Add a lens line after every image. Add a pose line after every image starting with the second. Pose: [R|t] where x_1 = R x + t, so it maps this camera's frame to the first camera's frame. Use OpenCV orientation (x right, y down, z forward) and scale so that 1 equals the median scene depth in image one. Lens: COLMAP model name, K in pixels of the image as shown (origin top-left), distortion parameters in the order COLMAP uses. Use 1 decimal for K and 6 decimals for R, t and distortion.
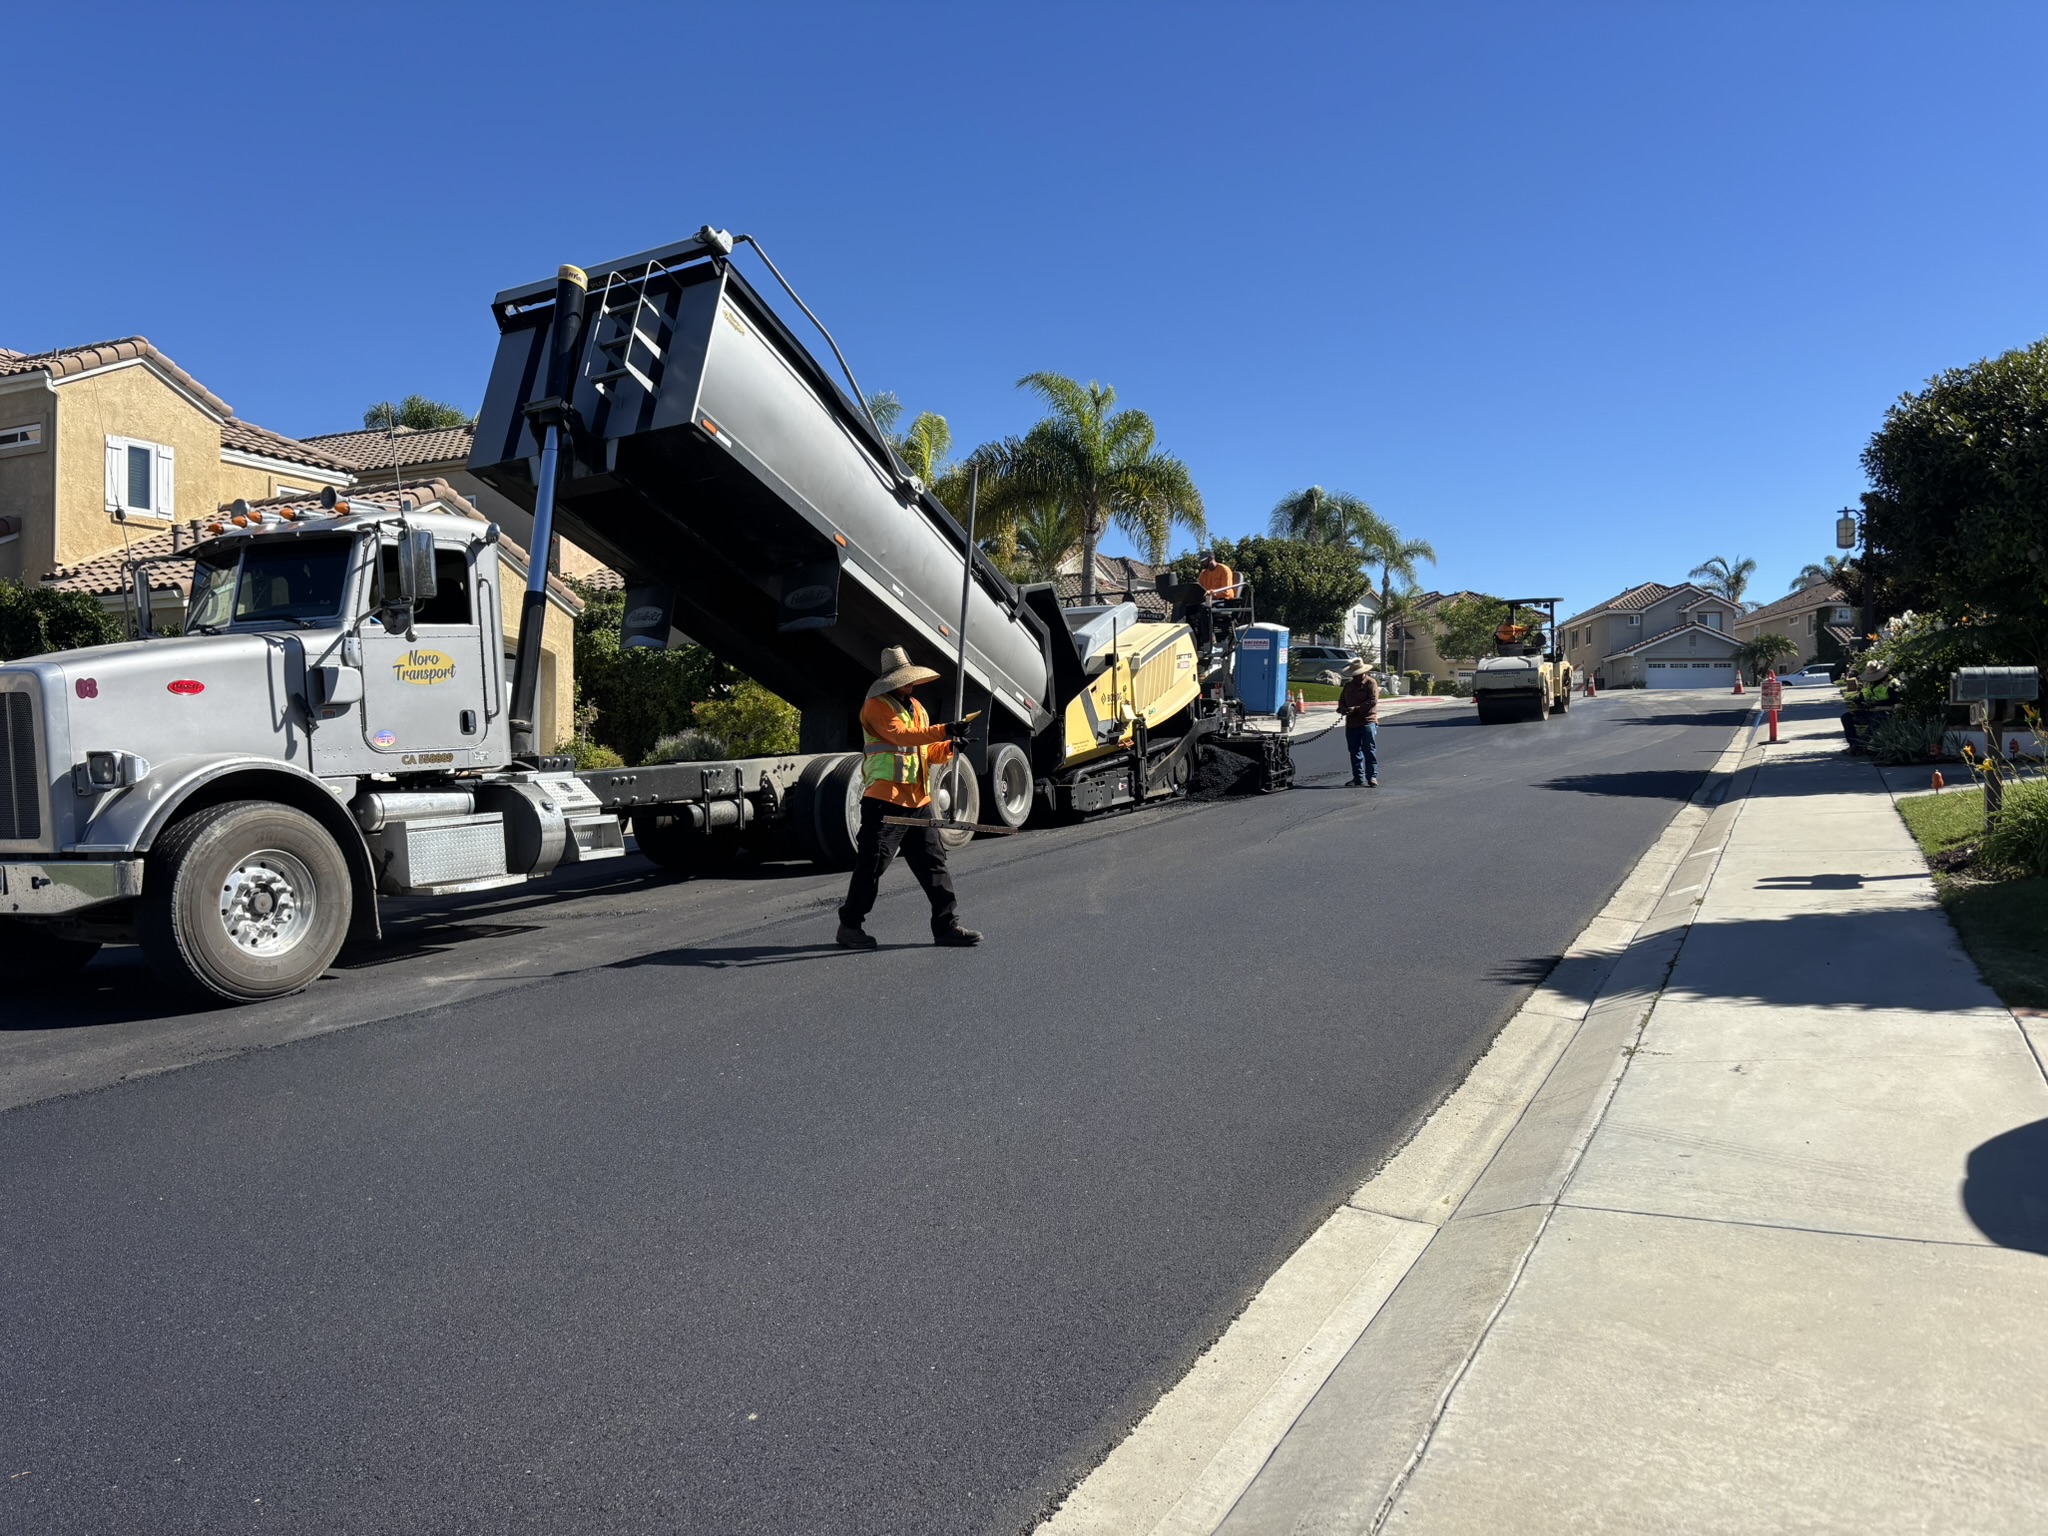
lens RADIAL K [[1573.1, 0, 1013.9], [0, 1573.1, 763.7], [0, 0, 1]] dist [0.002232, -0.009940]
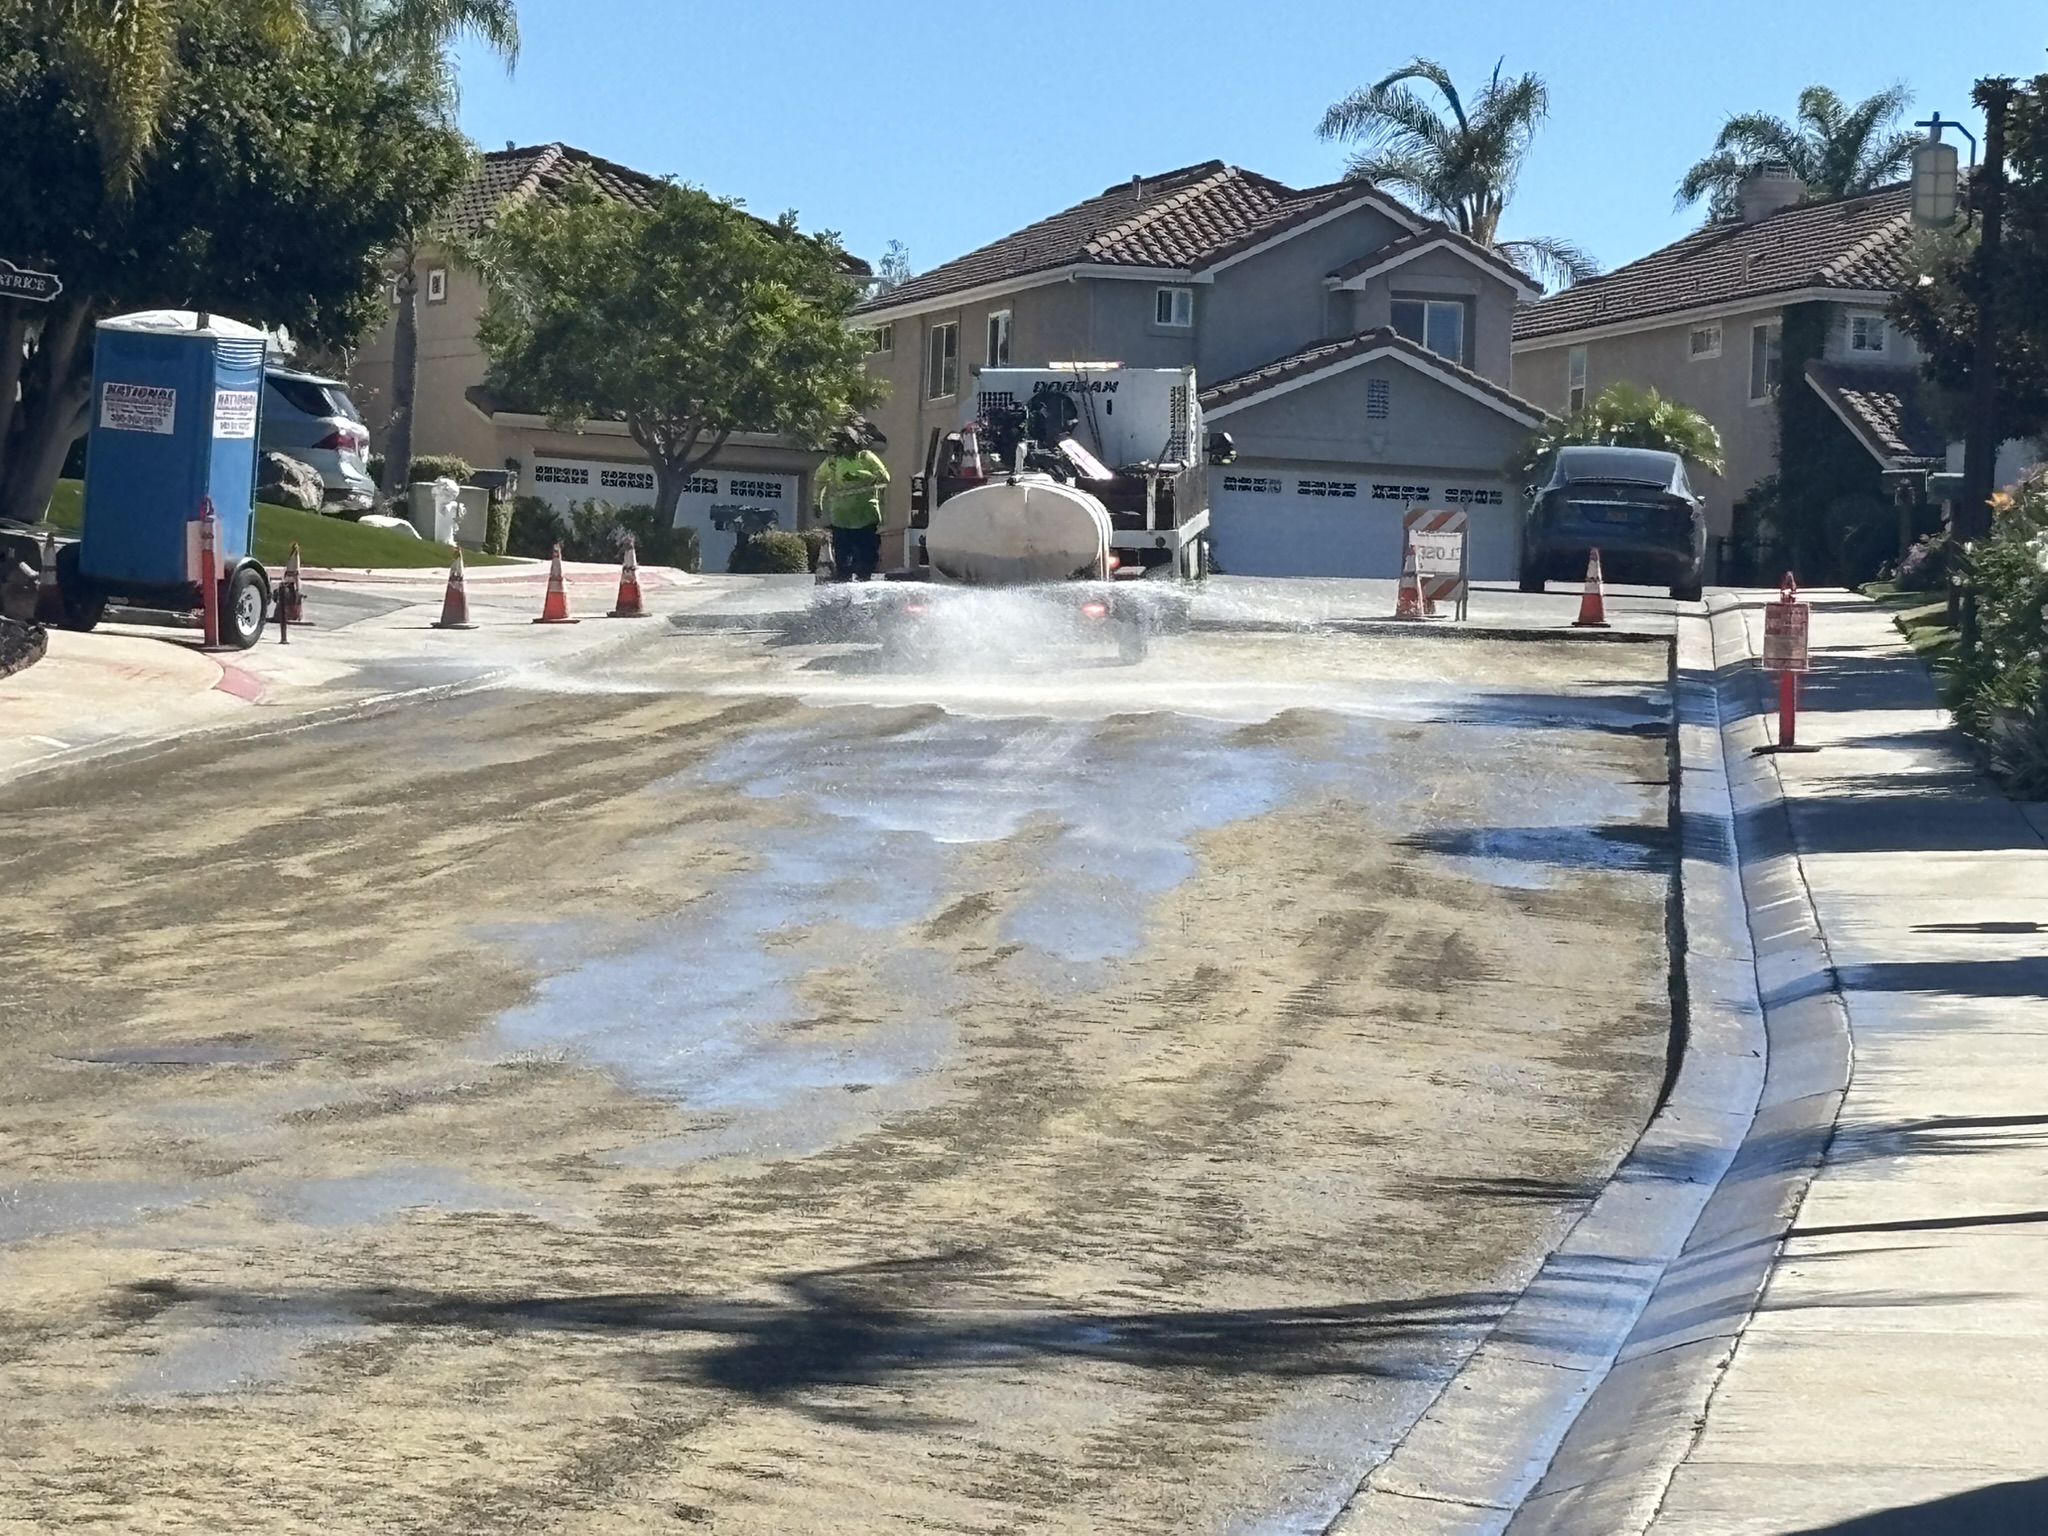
lens RADIAL K [[7814.7, 0, 1025.1], [0, 7814.7, 767.6], [0, 0, 1]] dist [0.342269, 0.000000]
pose [[0.925310, 0.040138, 0.377082, -0.246143], [-0.037309, 0.999194, -0.014807, 0.014785], [-0.377373, -0.000368, 0.926061, -0.428907]]
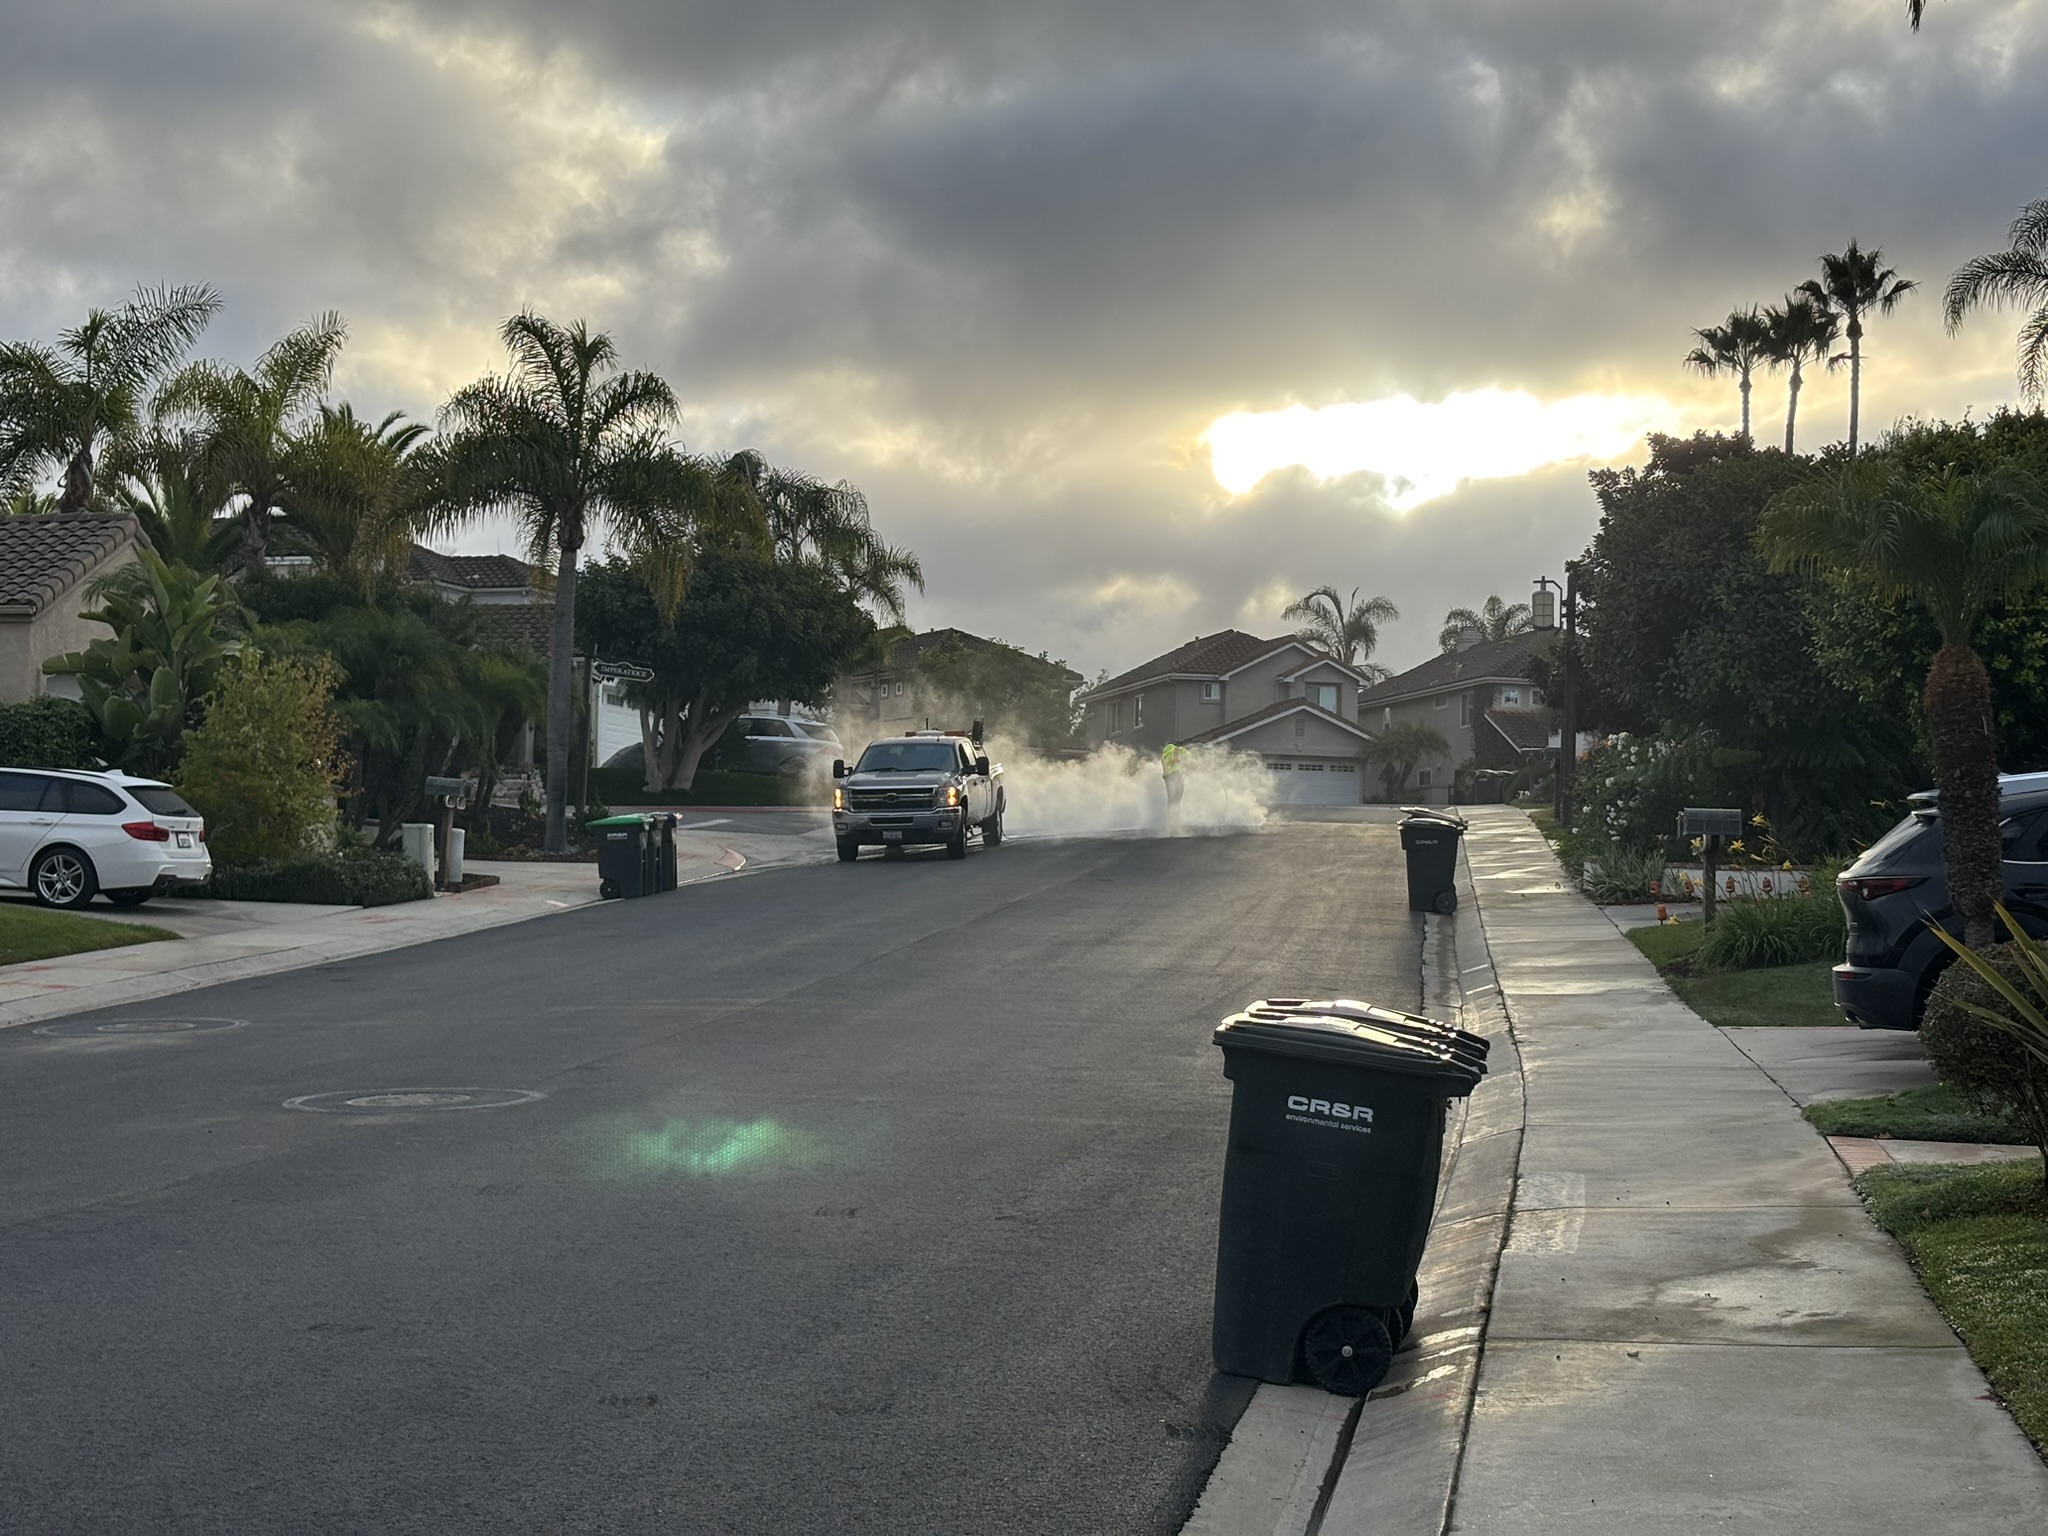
lens RADIAL K [[3064.7, 0, 1009.5], [0, 3064.7, 782.9], [0, 0, 1]] dist [0.164748, 0.000000]
pose [[0.945271, 0.036490, 0.324238, -0.142699], [-0.022446, 0.998645, -0.046951, 0.008630], [-0.325512, 0.037104, 0.944810, -0.233560]]
